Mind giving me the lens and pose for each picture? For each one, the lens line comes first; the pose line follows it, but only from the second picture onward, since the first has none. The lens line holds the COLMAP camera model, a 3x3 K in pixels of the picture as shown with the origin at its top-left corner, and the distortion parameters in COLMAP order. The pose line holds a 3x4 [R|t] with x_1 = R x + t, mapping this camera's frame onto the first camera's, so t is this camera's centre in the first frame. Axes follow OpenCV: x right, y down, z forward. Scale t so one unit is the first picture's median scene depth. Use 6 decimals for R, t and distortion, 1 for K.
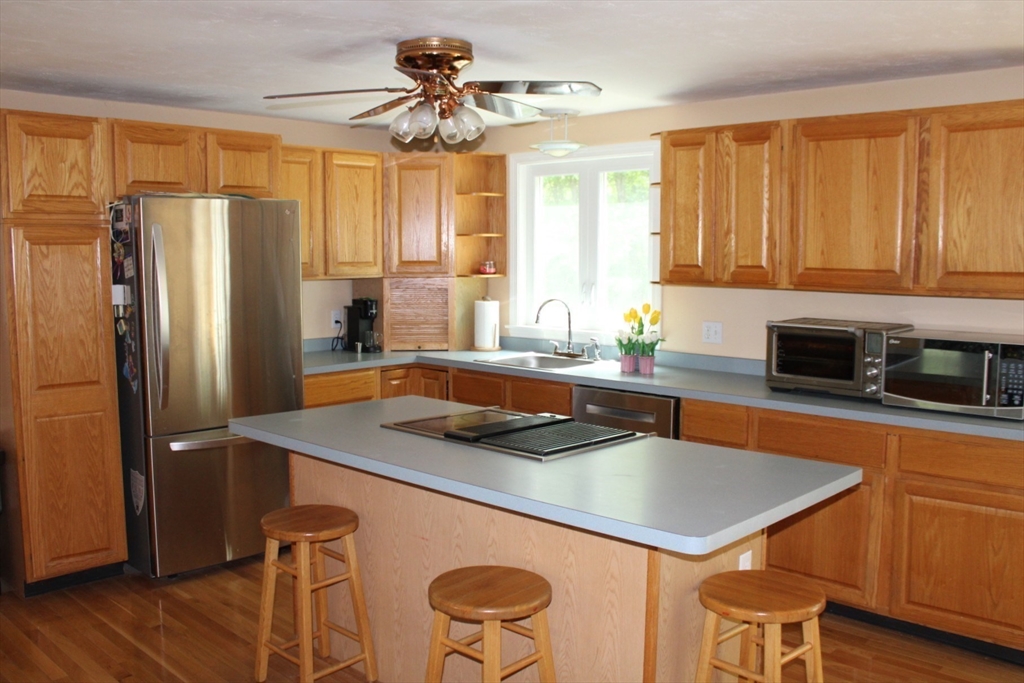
lens RADIAL K [[889.5, 0, 512.0], [0, 889.5, 341.5], [0, 0, 1]] dist [-0.113718, 0.126805]
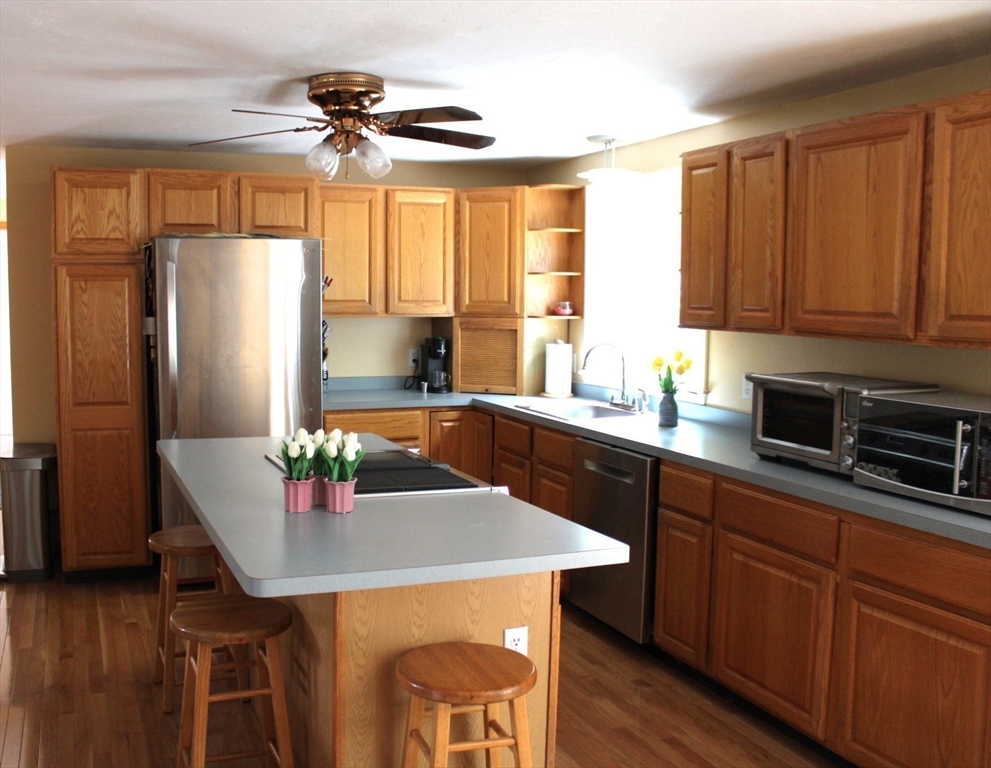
lens RADIAL K [[953.1, 0, 451.1], [0, 953.1, 381.7], [0, 0, 1]] dist [-0.121177, 0.194843]
pose [[0.902338, 0.044272, -0.428750, 0.431281], [-0.049034, 0.998797, -0.000062, -0.001167], [0.428232, 0.021079, 0.903423, 0.078853]]
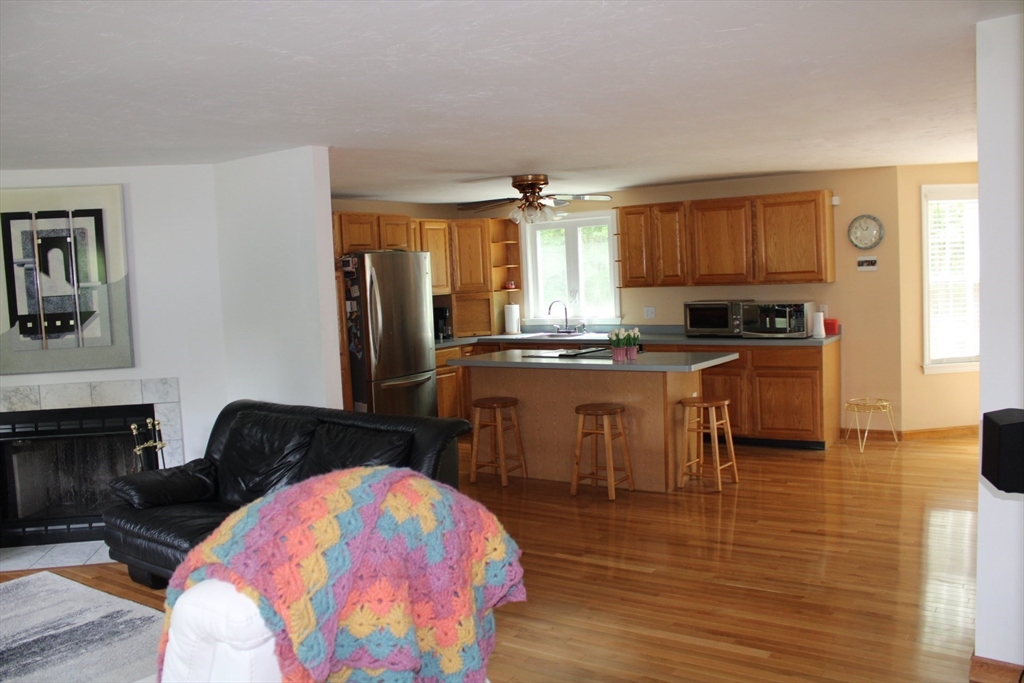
lens RADIAL K [[872.7, 0, 512.0], [0, 872.7, 341.5], [0, 0, 1]] dist [-0.044282, 0.001406]
pose [[0.985256, -0.059145, 0.160537, -0.429990], [0.063671, 0.997701, -0.023191, 0.089366], [-0.158796, 0.033070, 0.986757, -0.912287]]
